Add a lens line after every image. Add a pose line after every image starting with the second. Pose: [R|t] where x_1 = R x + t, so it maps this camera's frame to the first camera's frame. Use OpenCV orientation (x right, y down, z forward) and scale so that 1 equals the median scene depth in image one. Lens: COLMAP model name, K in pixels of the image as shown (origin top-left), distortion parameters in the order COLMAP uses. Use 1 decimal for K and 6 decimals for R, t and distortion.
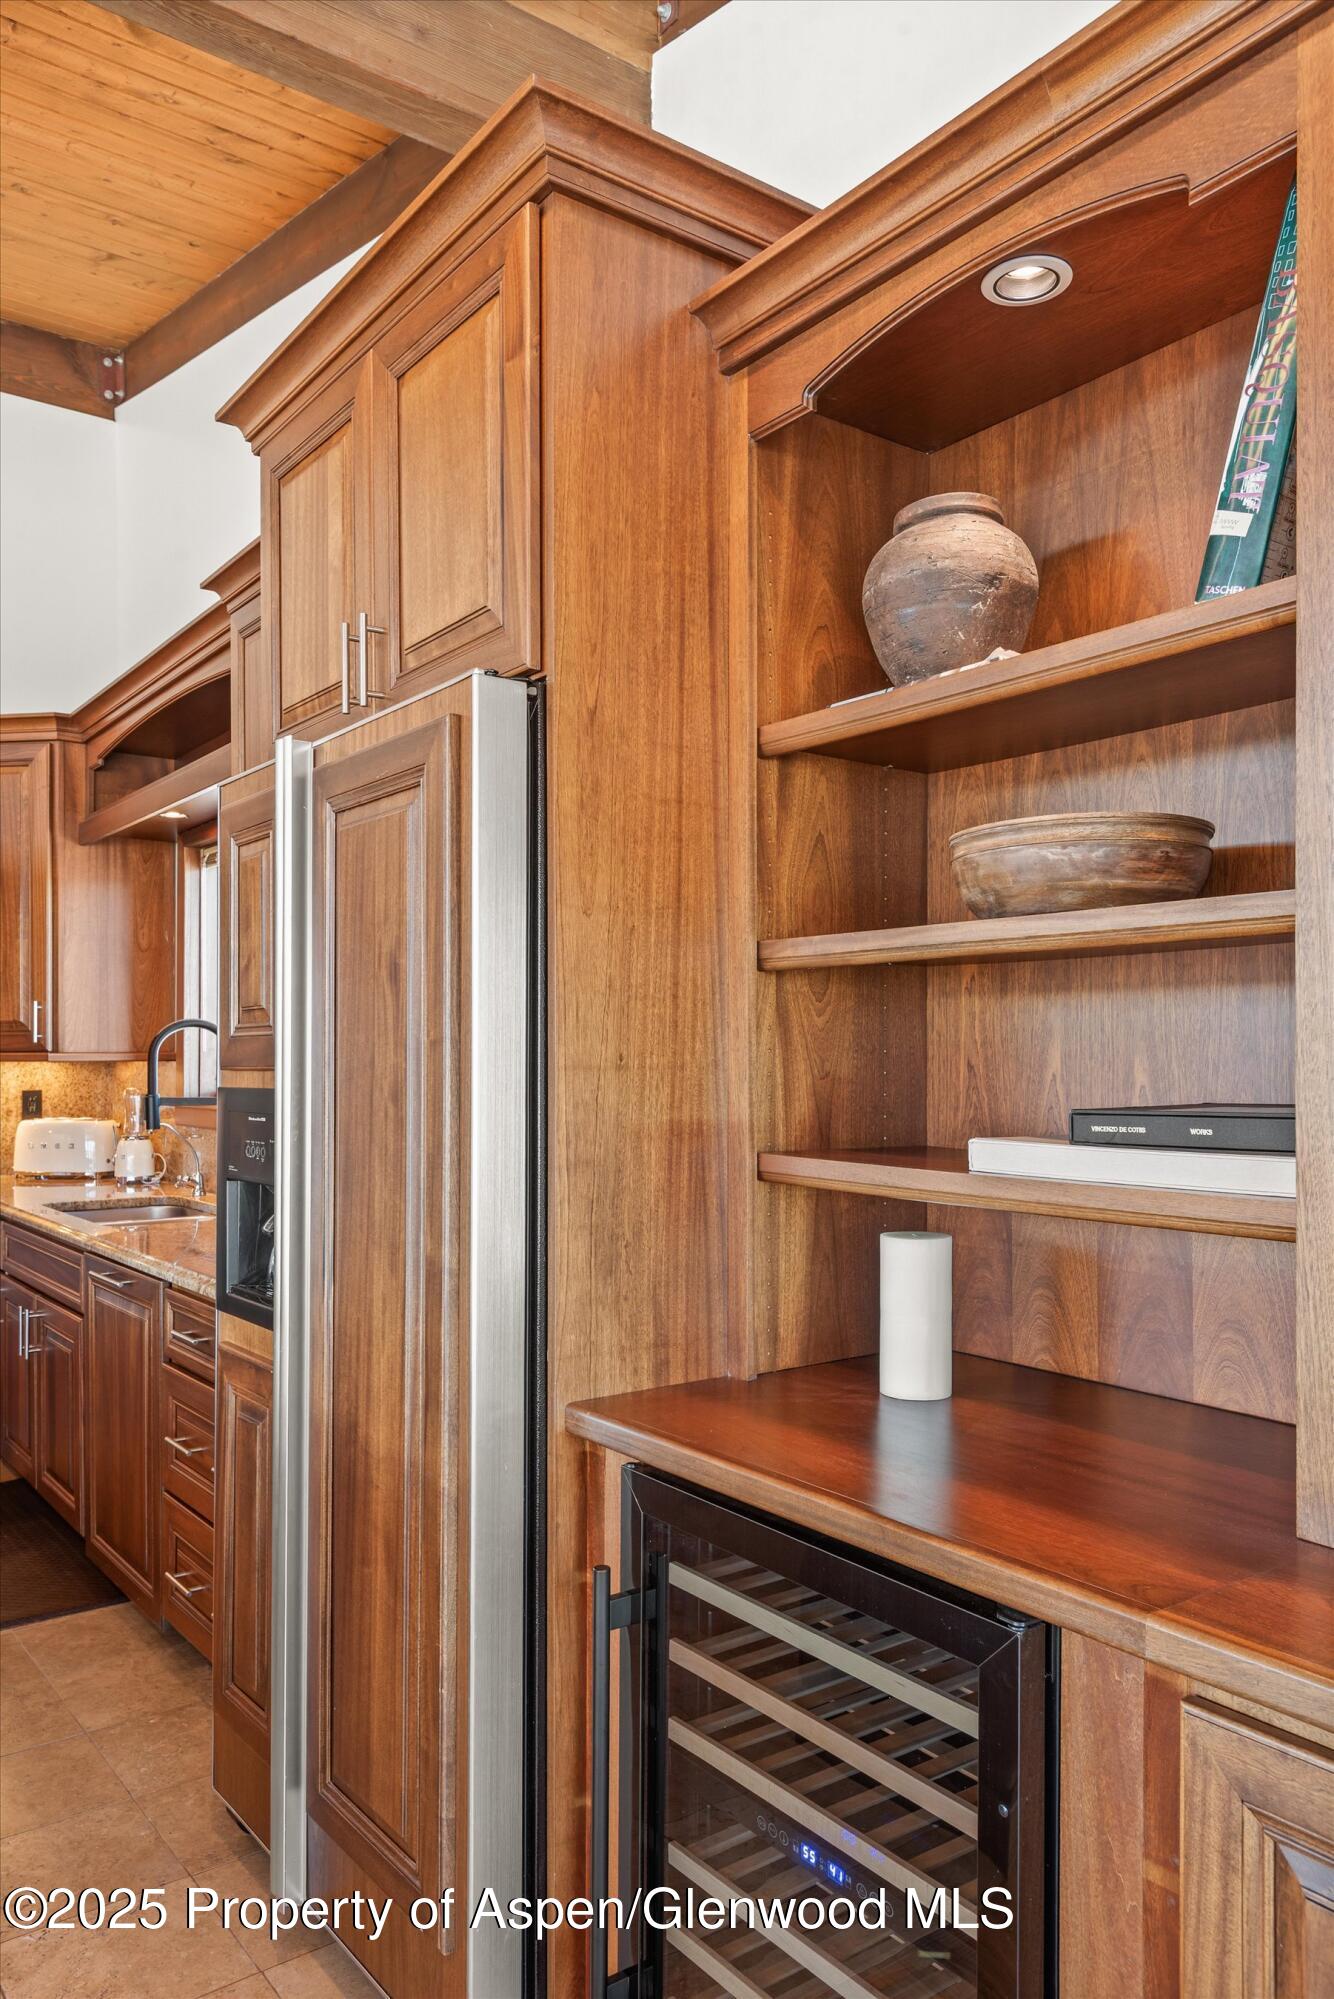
lens RADIAL K [[1395.3, 0, 645.9], [0, 1395.3, 1069.2], [0, 0, 1]] dist [0.015184, -0.003982]
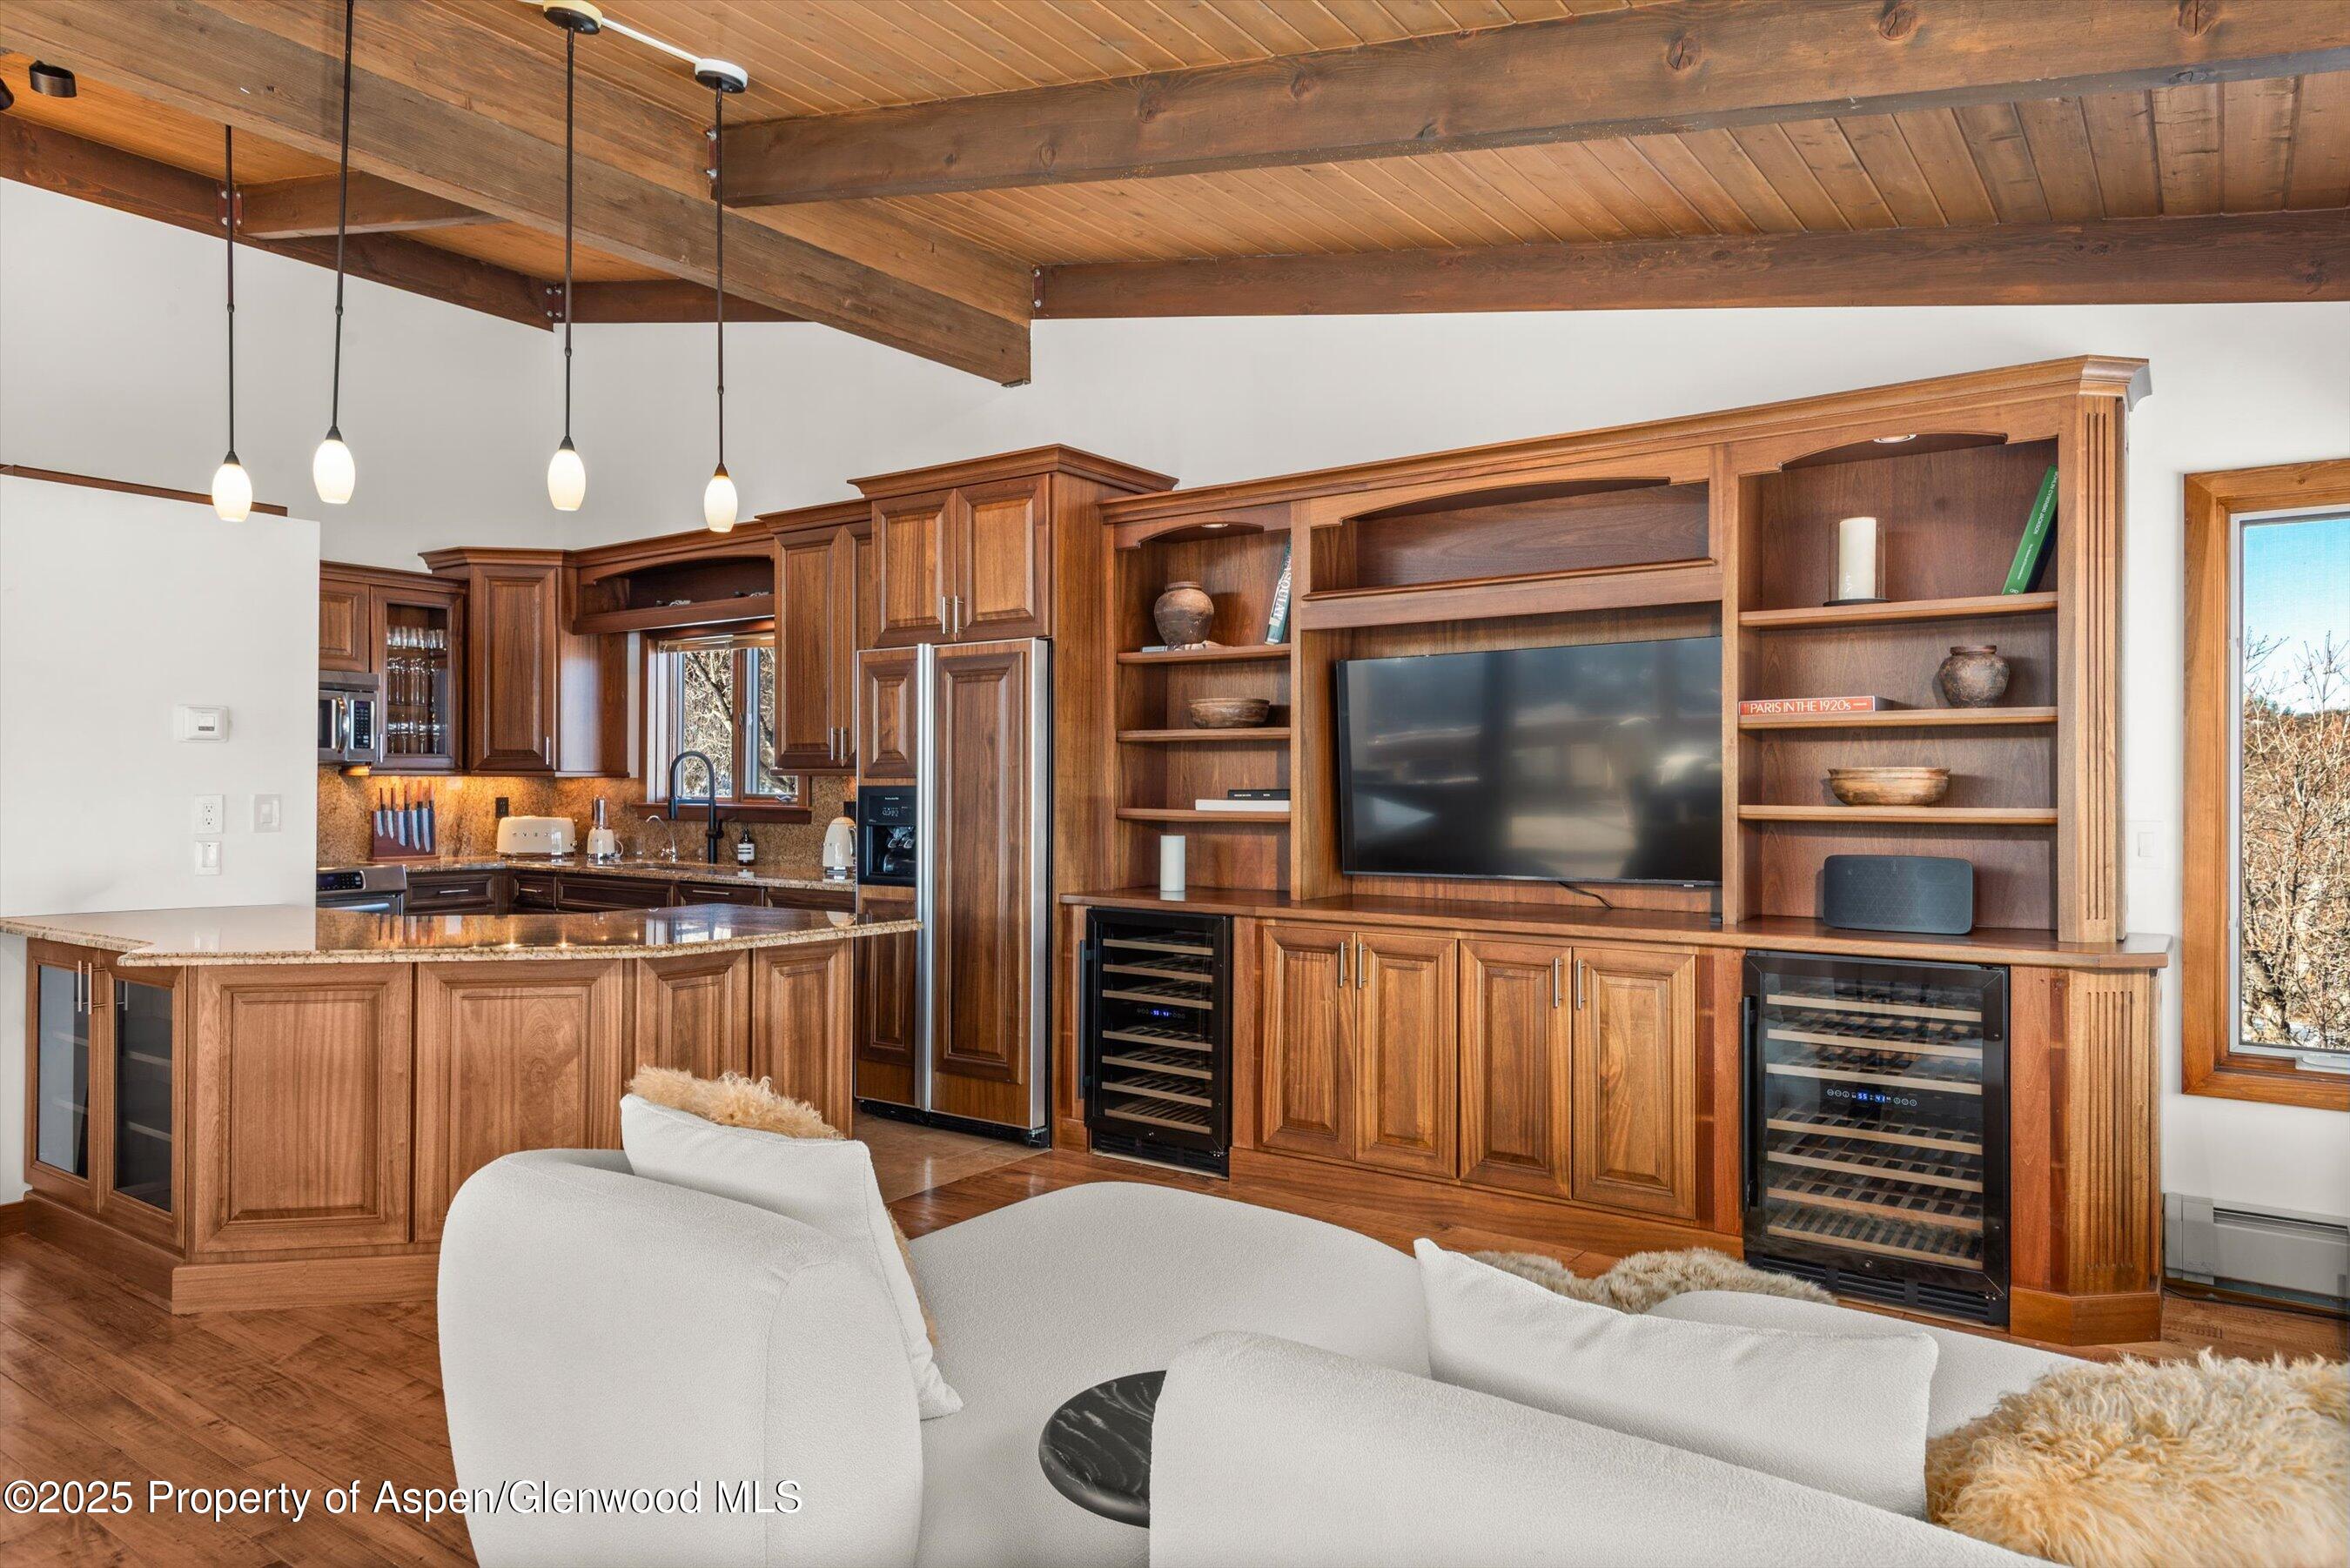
lens RADIAL K [[1449.3, 0, 1175.0], [0, 1449.3, 784.0], [0, 0, 1]] dist [0.018776, -0.002914]
pose [[0.945125, 0.007956, 0.326611, -0.748587], [-0.003658, 0.999899, -0.013769, 0.051555], [-0.326688, 0.011819, 0.945058, -1.752701]]
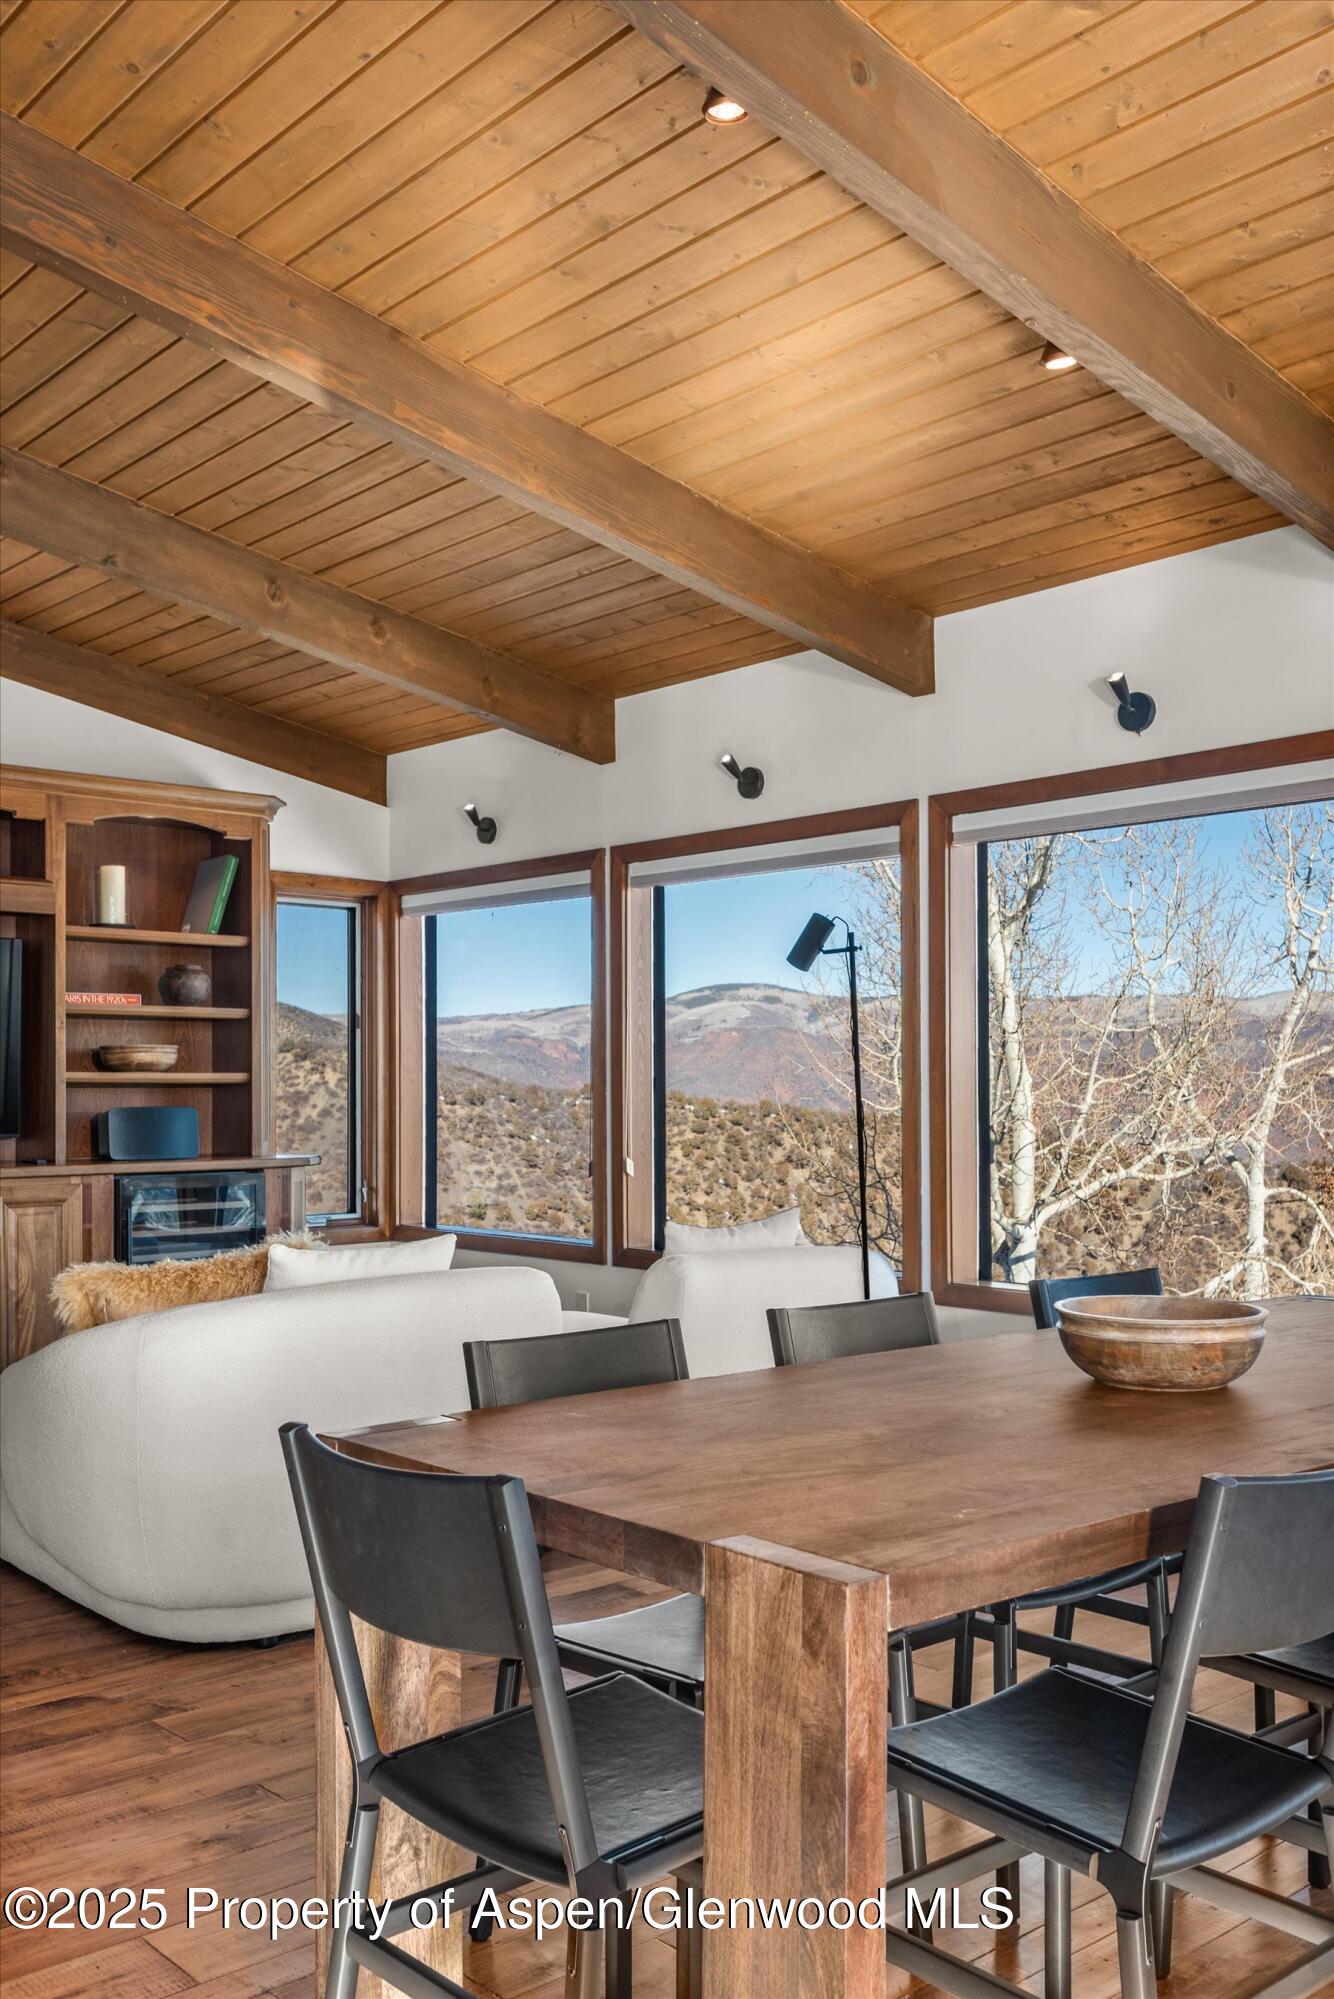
lens RADIAL K [[1787.5, 0, 634.4], [0, 1787.5, 1062.8], [0, 0, 1]] dist [0.054168, -0.062253]
pose [[-0.101695, 0.022110, 0.994570, -2.878384], [0.014479, 0.999680, -0.020743, 0.122228], [-0.994710, 0.012291, -0.101983, -0.718842]]
